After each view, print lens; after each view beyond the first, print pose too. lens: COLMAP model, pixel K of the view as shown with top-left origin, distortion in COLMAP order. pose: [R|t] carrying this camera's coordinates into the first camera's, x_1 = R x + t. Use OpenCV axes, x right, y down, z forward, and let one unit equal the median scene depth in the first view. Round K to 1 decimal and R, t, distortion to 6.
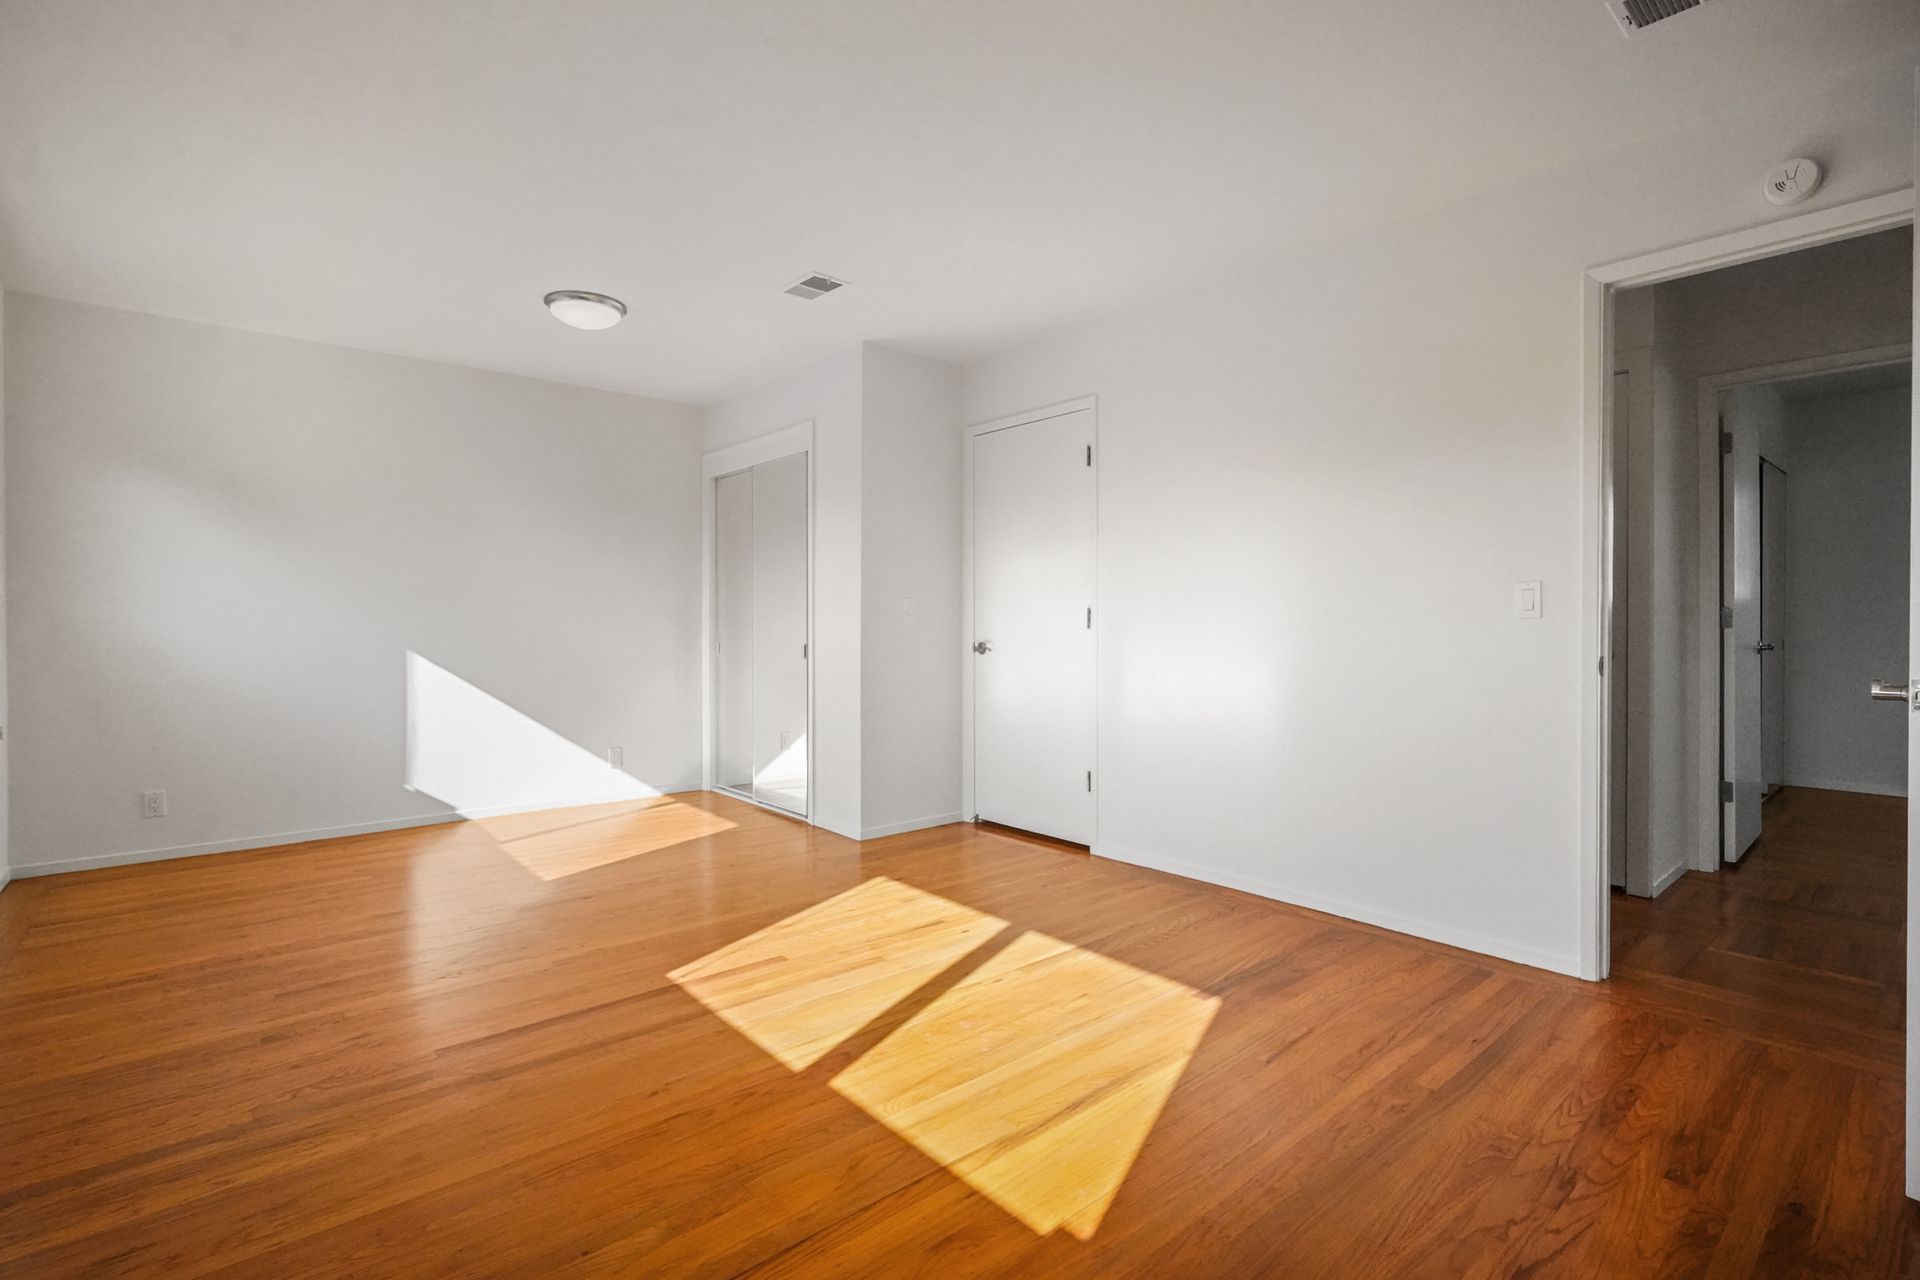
lens RADIAL K [[886.6, 0, 962.3], [0, 886.6, 633.1], [0, 0, 1]] dist [0.000925, 0.000252]
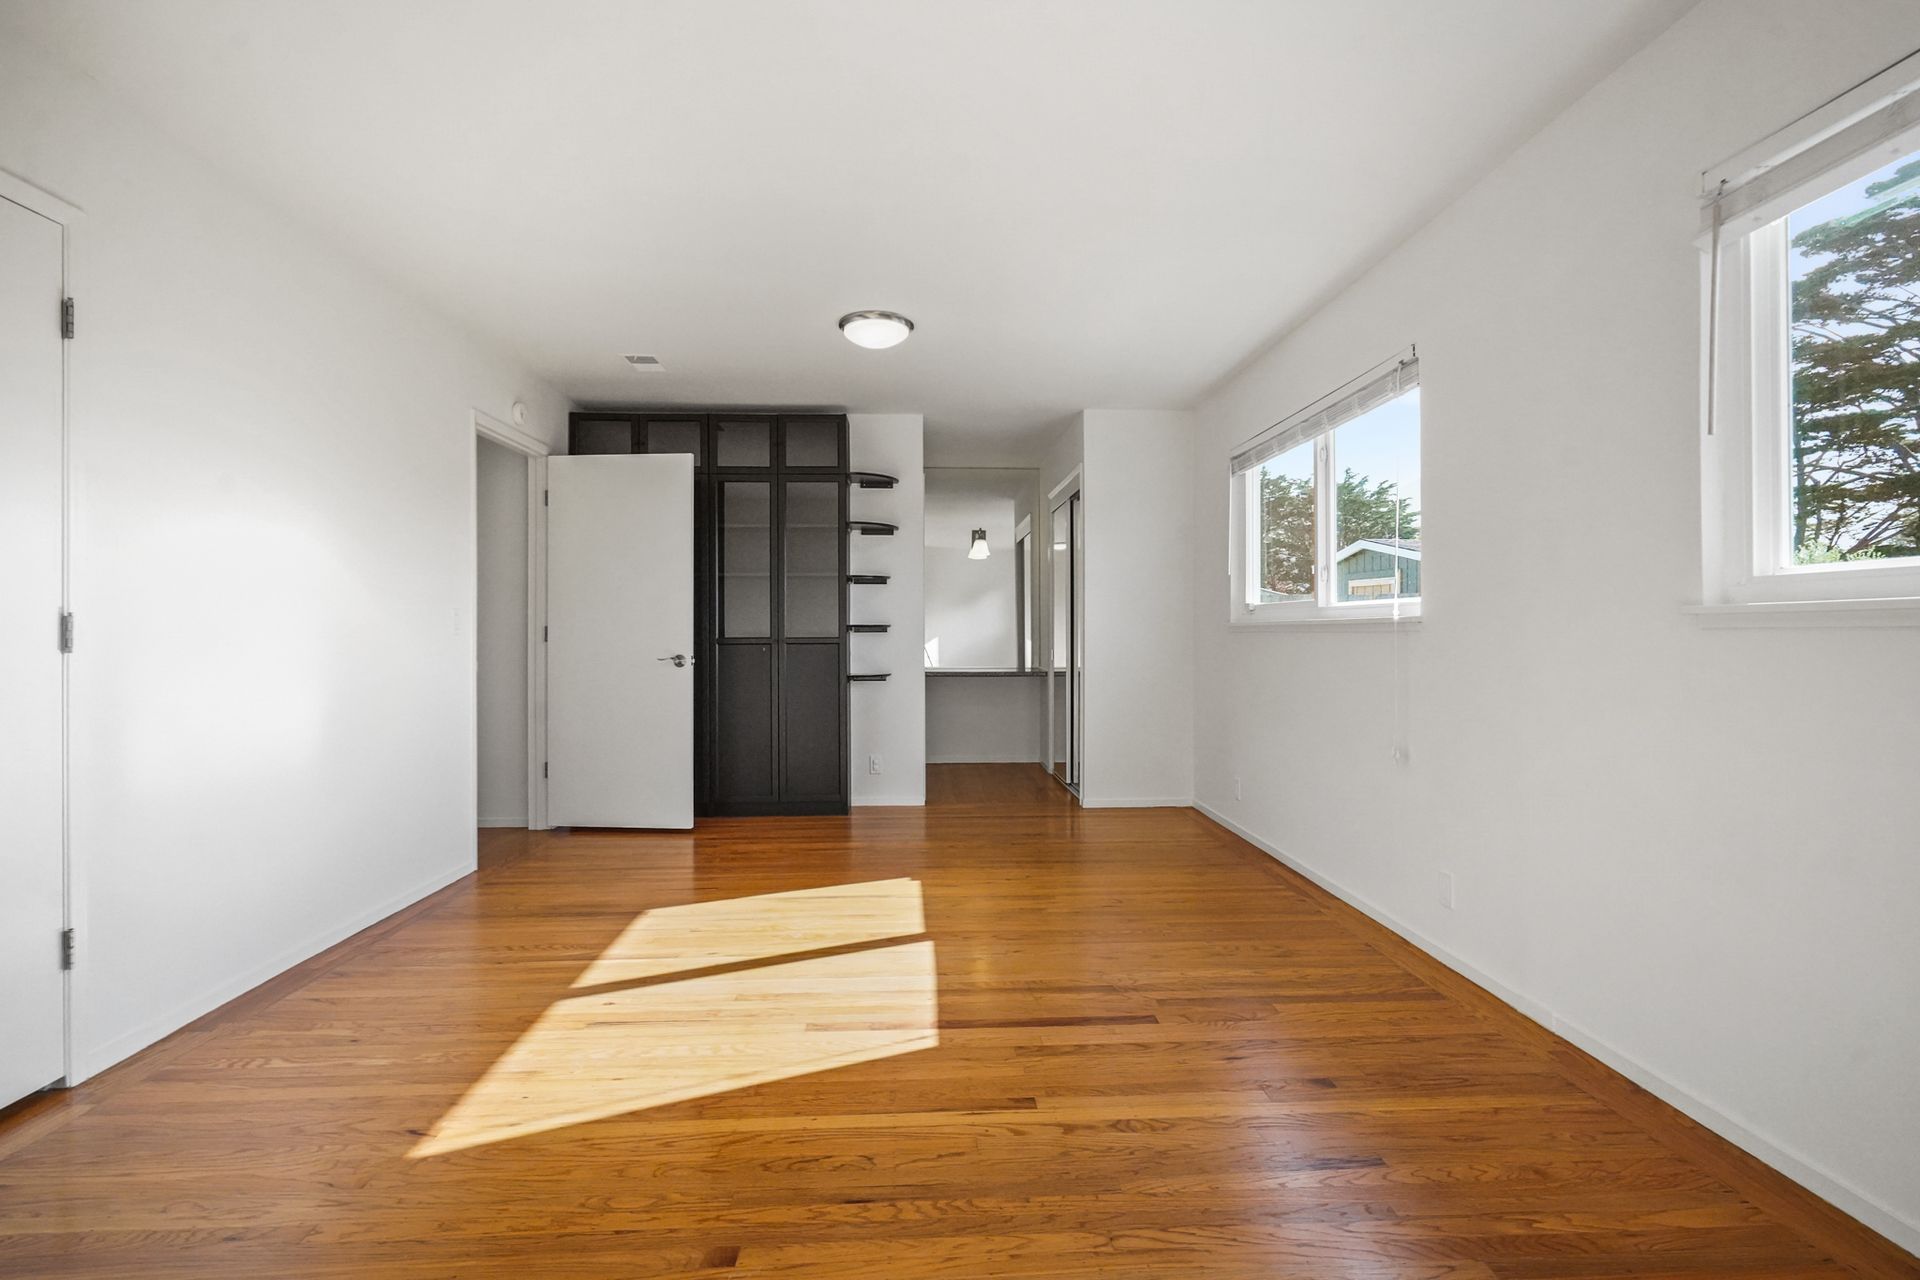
lens RADIAL K [[886.6, 0, 957.6], [0, 886.6, 633.8], [0, 0, 1]] dist [0.000925, 0.000252]
pose [[-0.791965, -0.002600, 0.610560, -0.869283], [0.002373, 0.999970, 0.007337, -0.025874], [-0.610561, 0.007260, -0.791936, 1.651470]]
